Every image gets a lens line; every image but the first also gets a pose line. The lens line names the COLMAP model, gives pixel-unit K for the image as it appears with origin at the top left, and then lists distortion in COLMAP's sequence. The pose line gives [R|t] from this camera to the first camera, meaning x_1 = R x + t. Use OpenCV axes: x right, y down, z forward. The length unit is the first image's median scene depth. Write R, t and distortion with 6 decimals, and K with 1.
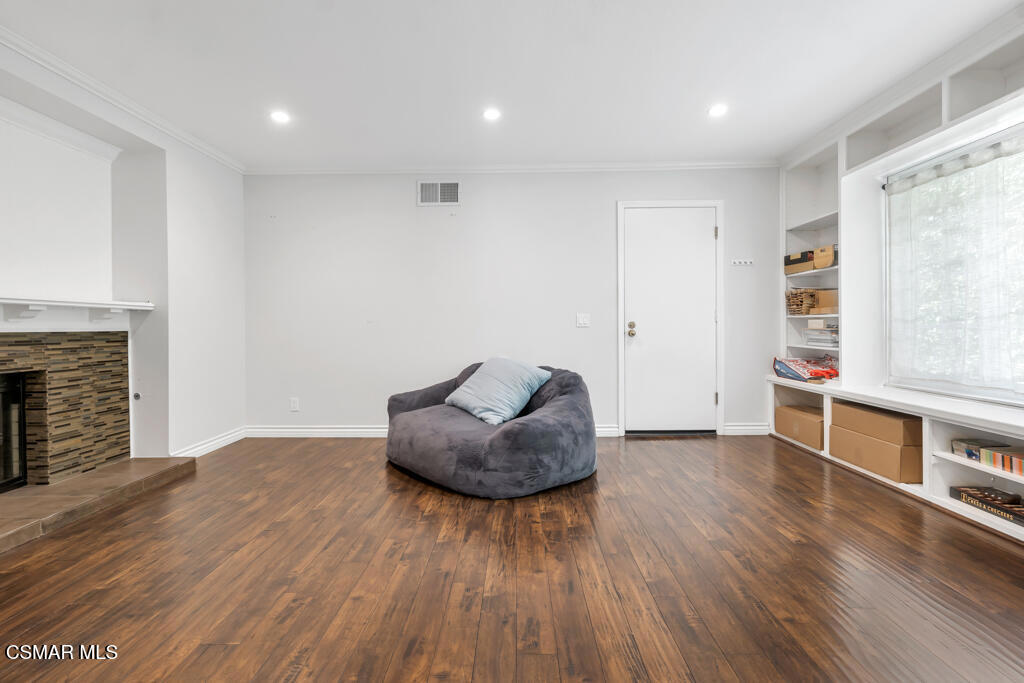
lens RADIAL K [[465.8, 0, 506.9], [0, 465.8, 326.9], [0, 0, 1]] dist [0.001361, -0.000059]
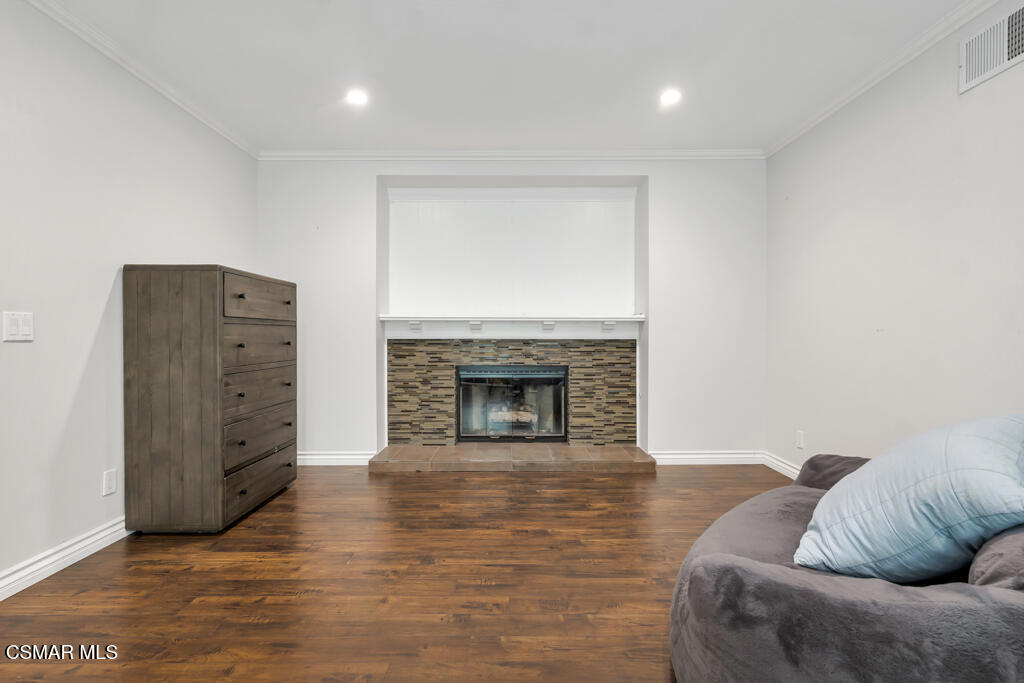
lens RADIAL K [[468.1, 0, 507.3], [0, 468.1, 337.6], [0, 0, 1]] dist [0.002259, -0.000148]
pose [[0.028081, 0.012601, -0.999526, 0.400847], [-0.001947, 0.999919, 0.012551, -0.010460], [0.999604, 0.001594, 0.028103, 0.688639]]
